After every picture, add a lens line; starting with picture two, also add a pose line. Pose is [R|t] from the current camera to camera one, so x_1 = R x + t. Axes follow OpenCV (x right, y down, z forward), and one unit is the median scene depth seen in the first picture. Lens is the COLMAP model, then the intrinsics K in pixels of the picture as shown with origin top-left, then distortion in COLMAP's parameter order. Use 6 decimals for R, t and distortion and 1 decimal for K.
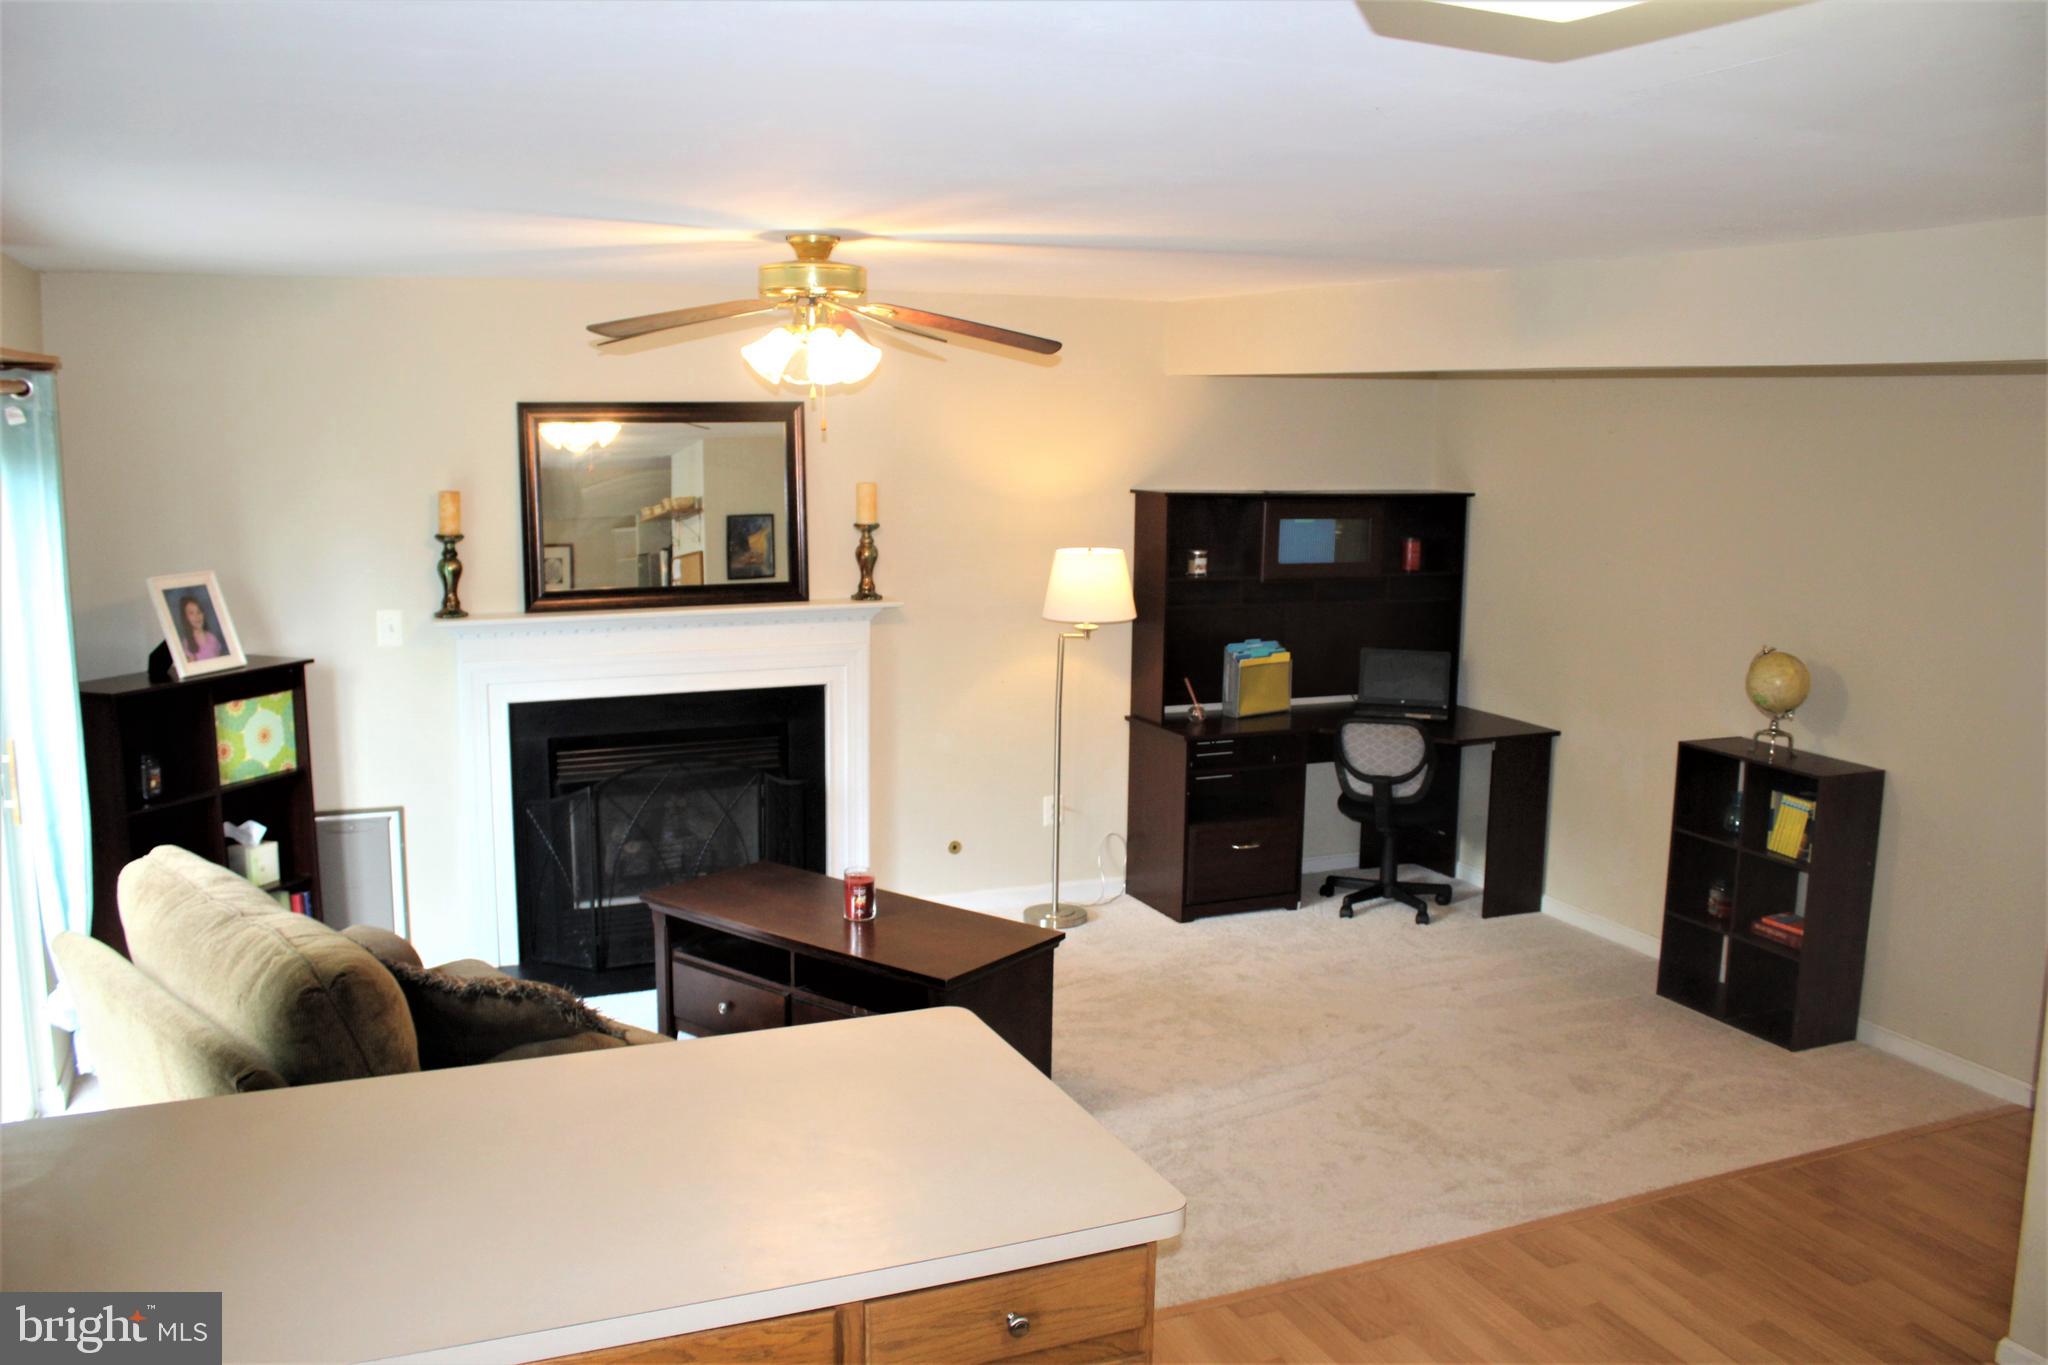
lens RADIAL K [[1721.3, 0, 1024.0], [0, 1721.3, 682.5], [0, 0, 1]] dist [-0.179566, 0.172686]
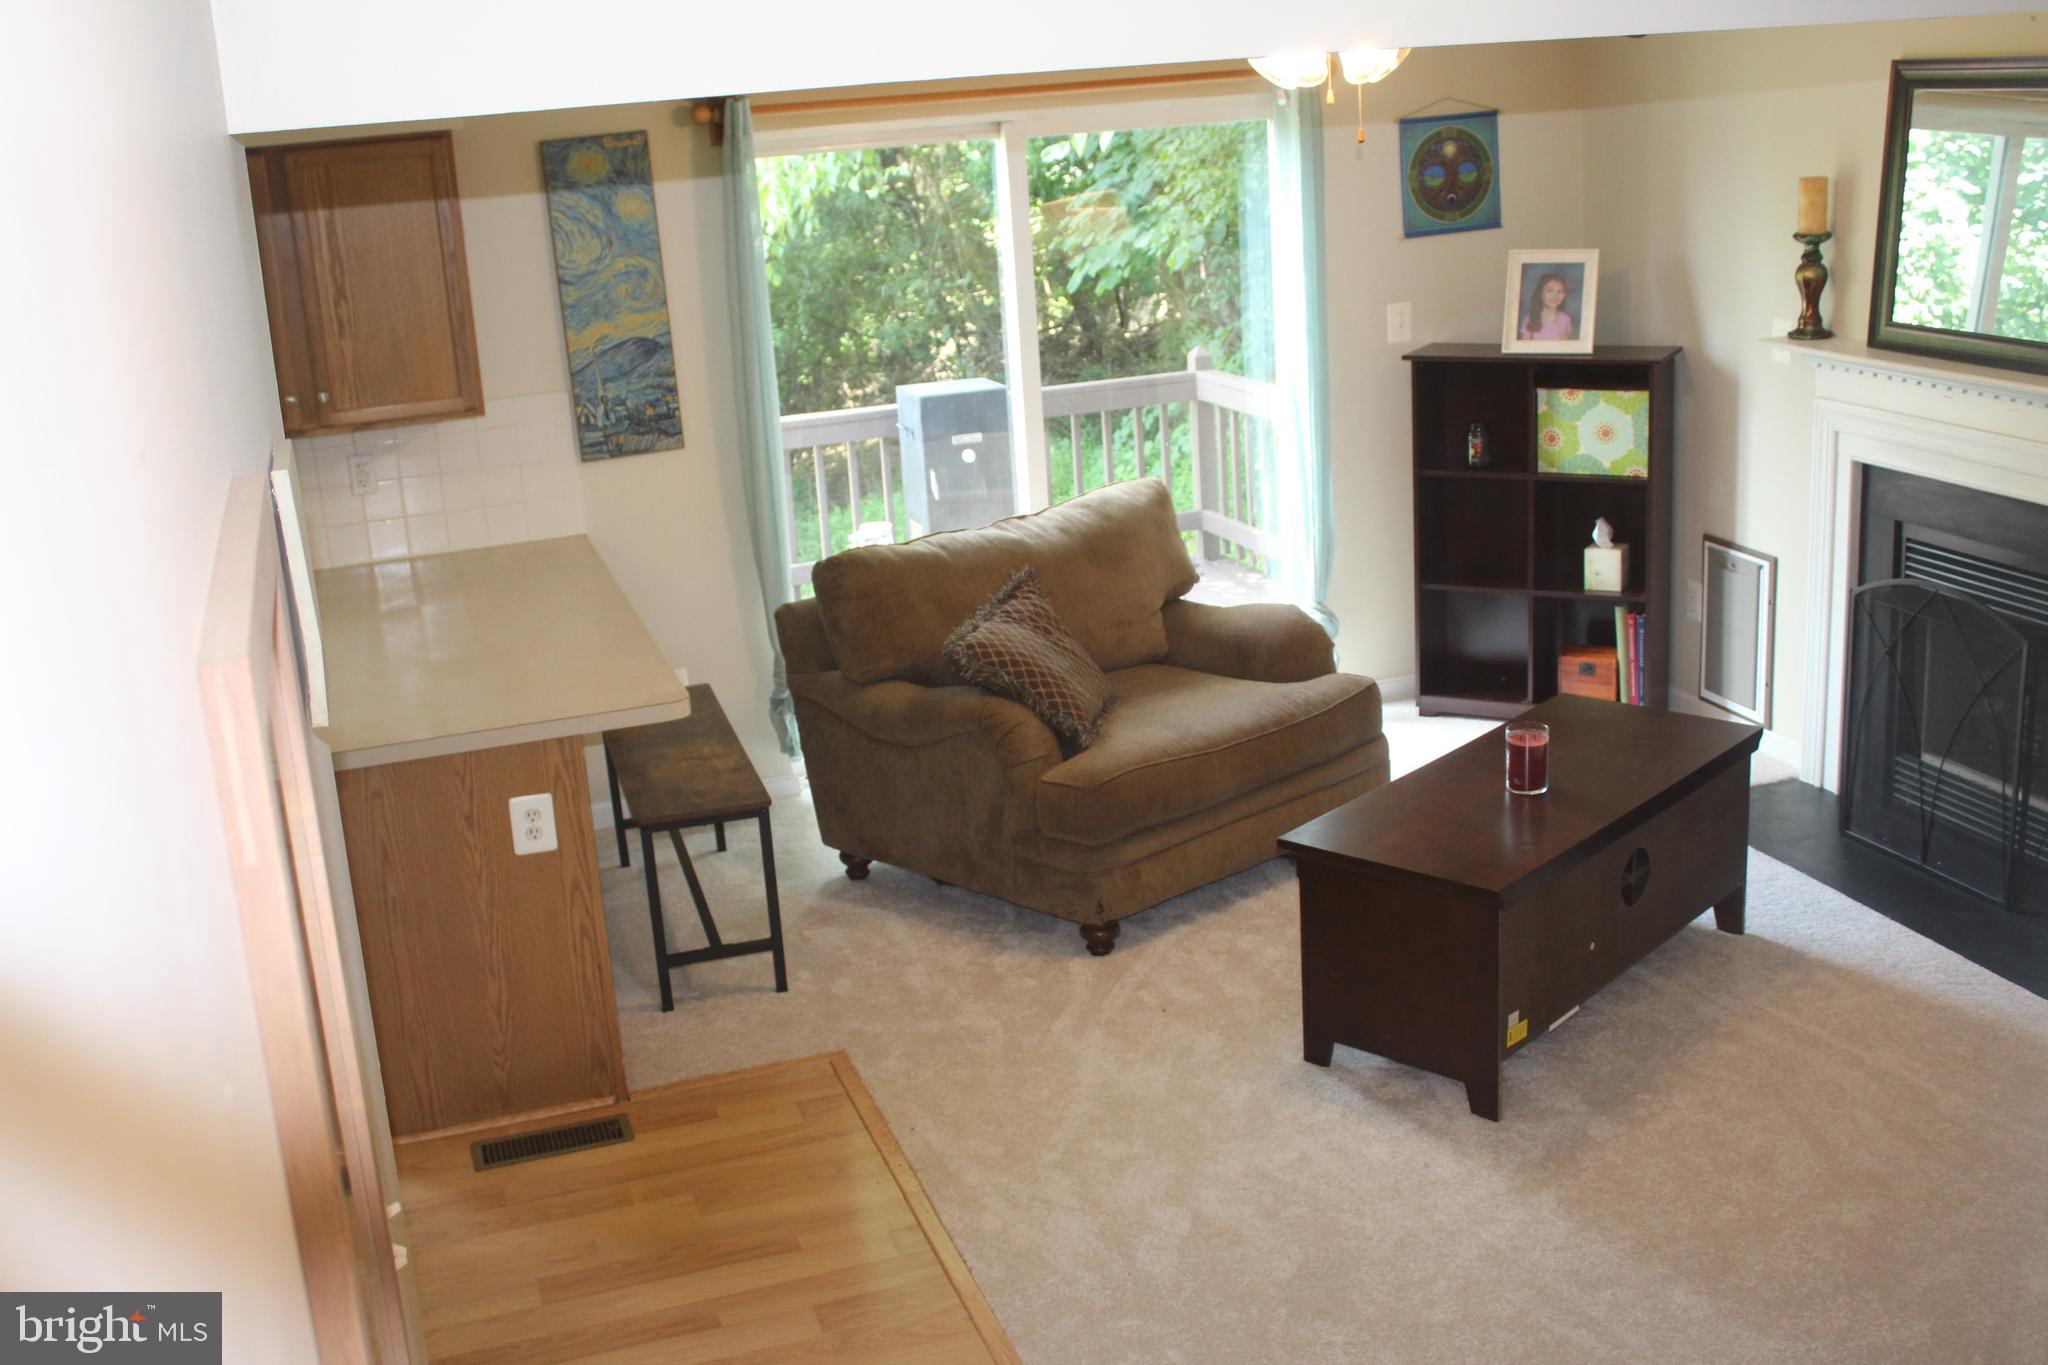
lens RADIAL K [[2202.7, 0, 1024.0], [0, 2202.7, 682.5], [0, 0, 1]] dist [-0.081671, 0.020586]
pose [[-0.093511, 0.273895, -0.957203, 0.659941], [-0.097550, 0.954269, 0.282586, -0.125555], [0.990828, 0.119800, -0.062516, 0.654869]]
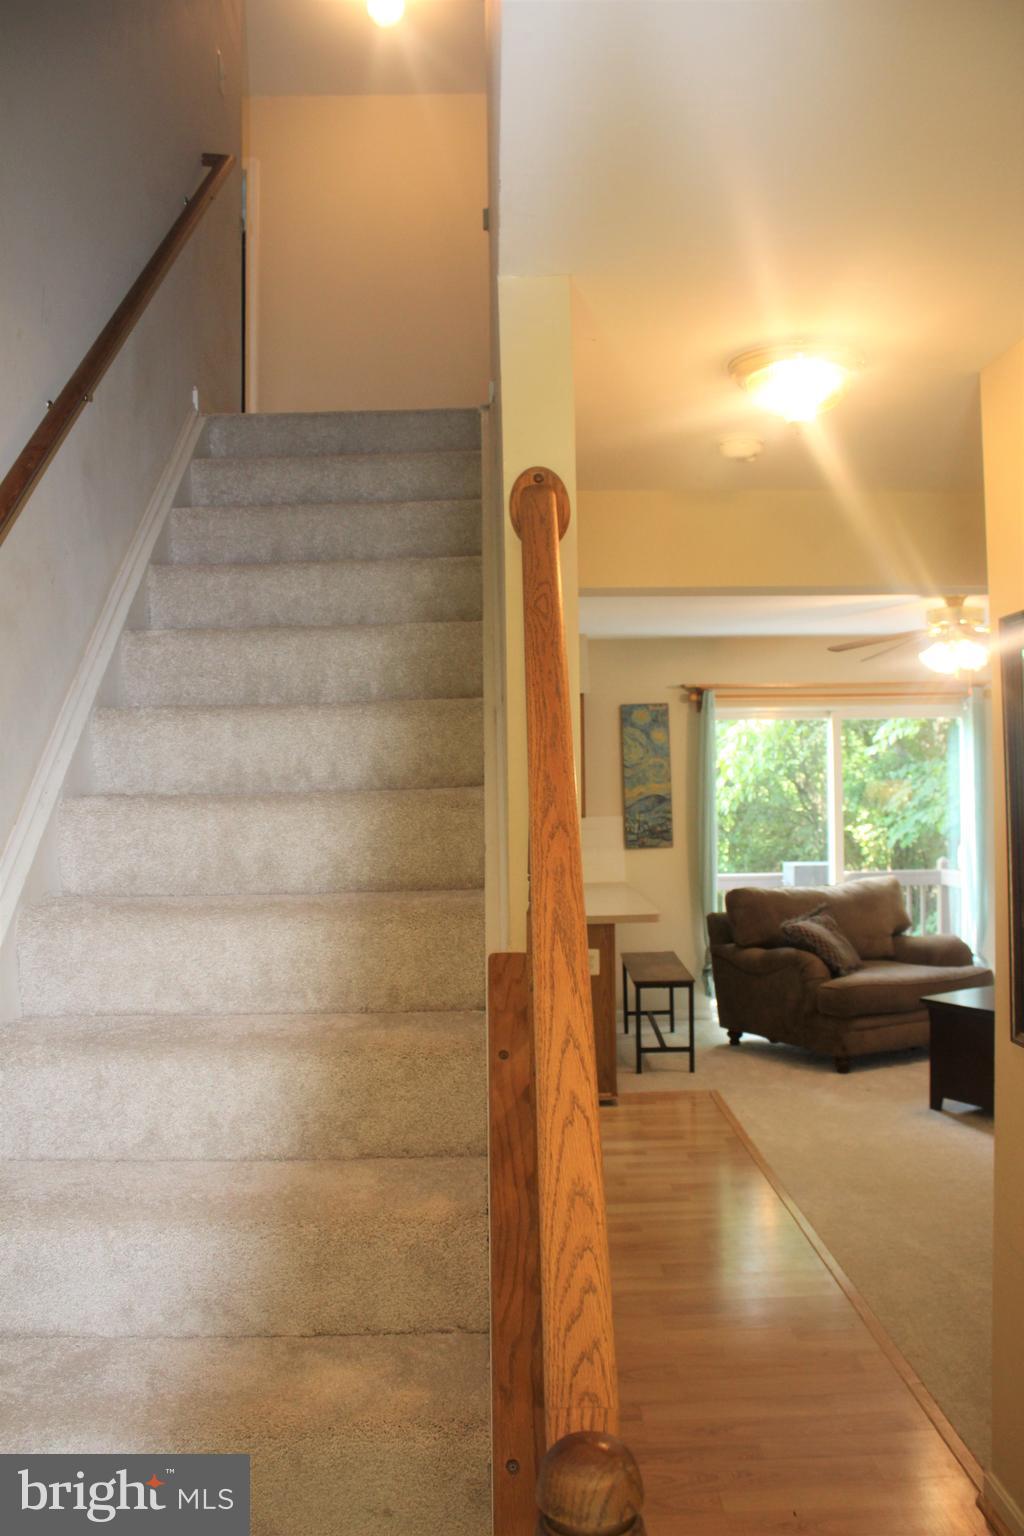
lens RADIAL K [[1291.0, 0, 512.0], [0, 1291.0, 768.0], [0, 0, 1]] dist [-0.179566, 0.172686]
pose [[-0.379474, -0.006436, -0.925180, 0.916823], [-0.133746, 0.989854, 0.047971, -0.050290], [0.915484, 0.141943, -0.376484, 0.745197]]
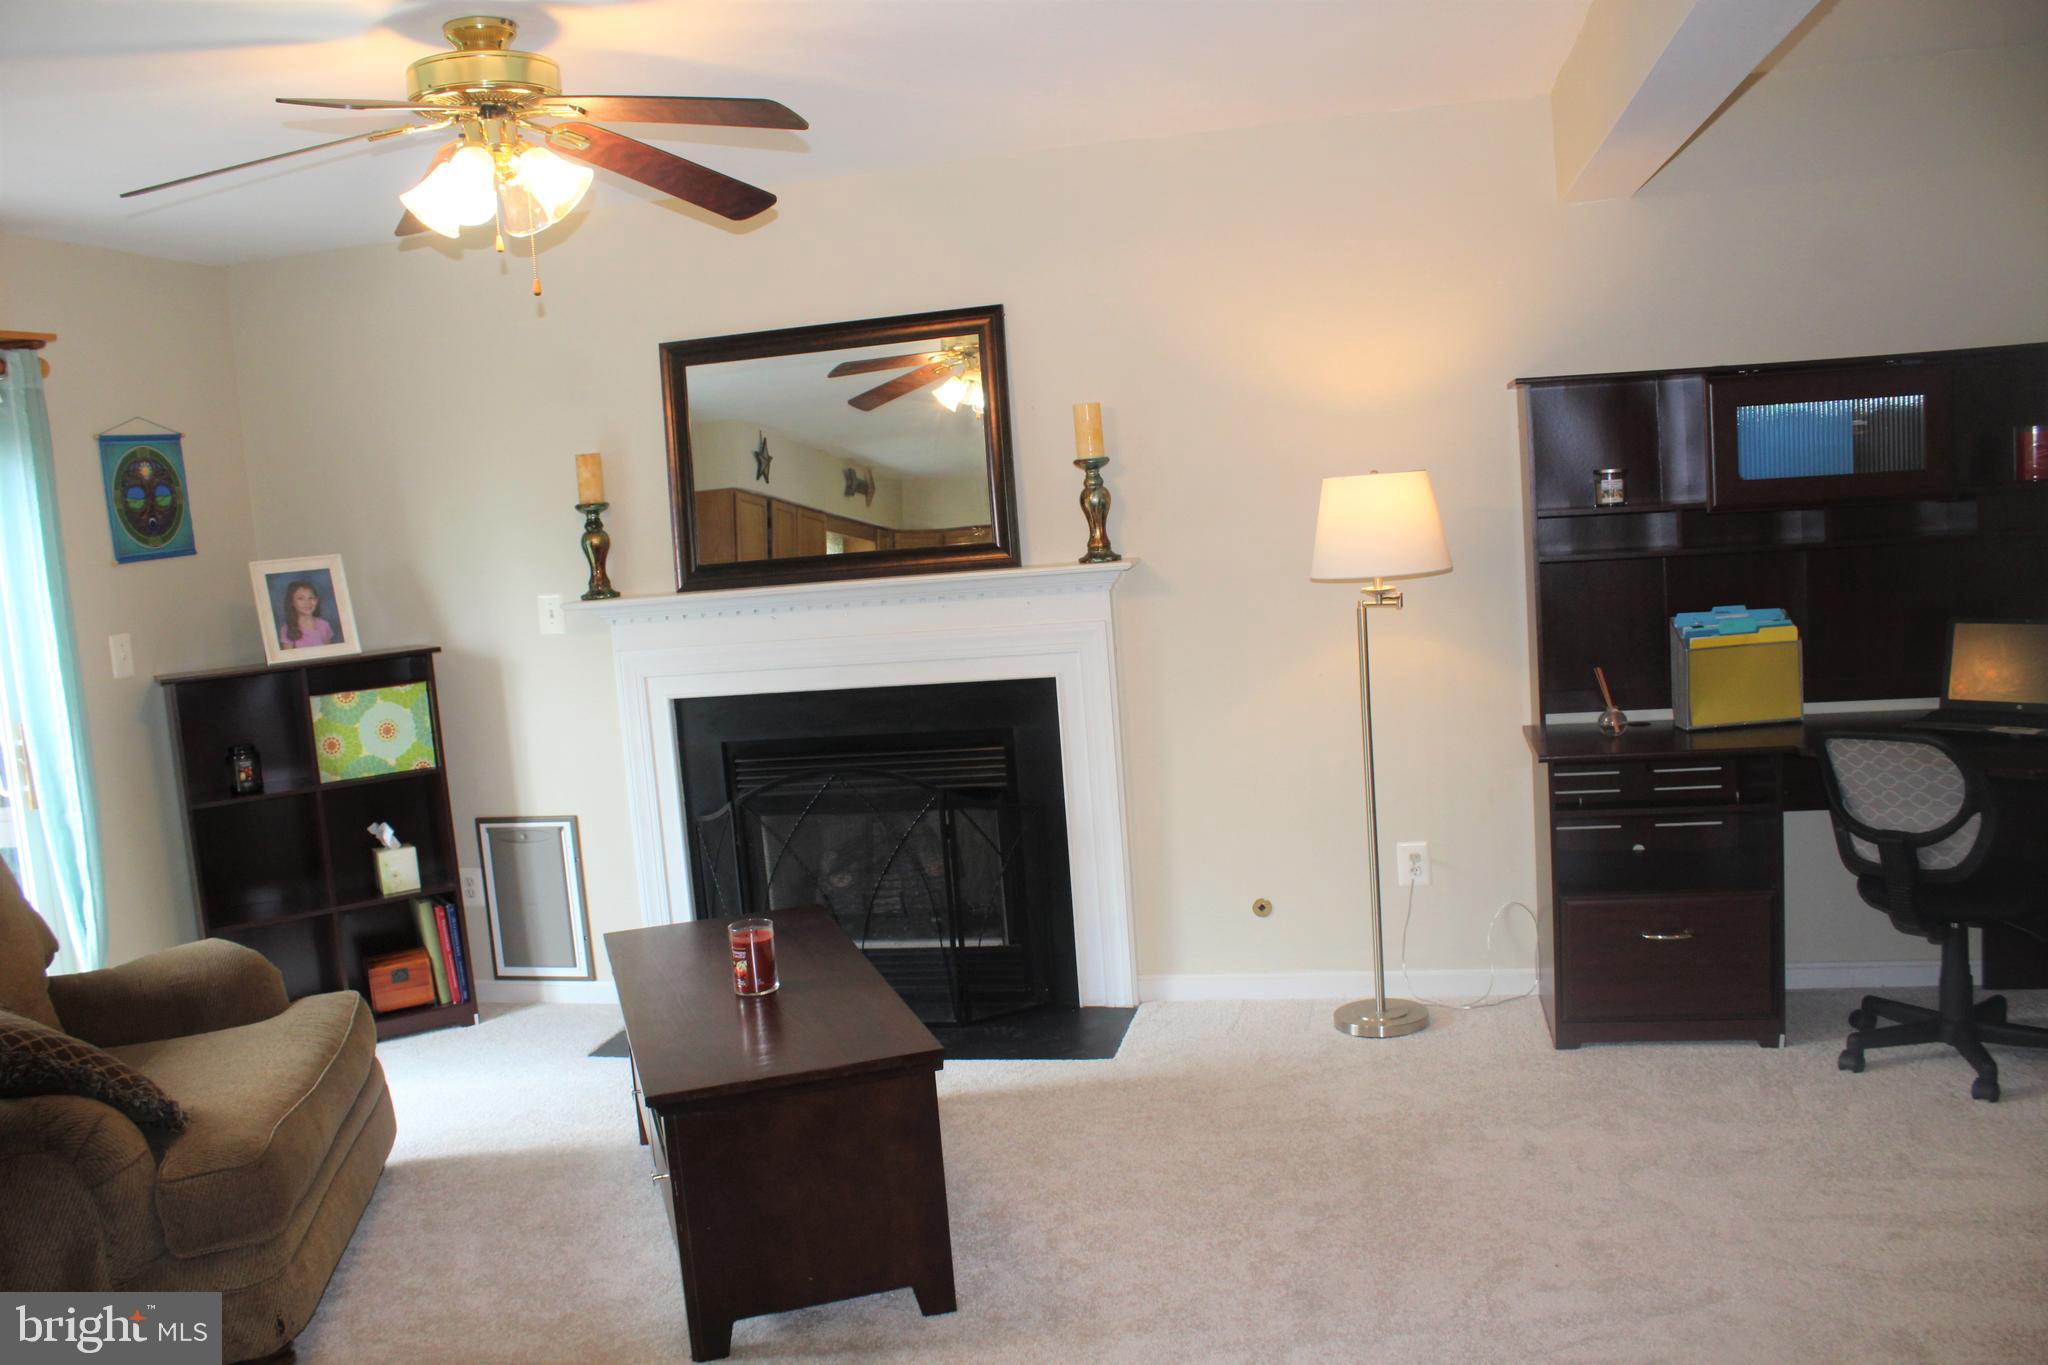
lens RADIAL K [[1721.3, 0, 1024.0], [0, 1721.3, 682.5], [0, 0, 1]] dist [-0.179566, 0.172686]
pose [[0.798981, -0.006837, -0.601317, 0.327311], [-0.006176, 0.999789, -0.019573, 0.018165], [0.601324, 0.019352, 0.798771, 0.397004]]
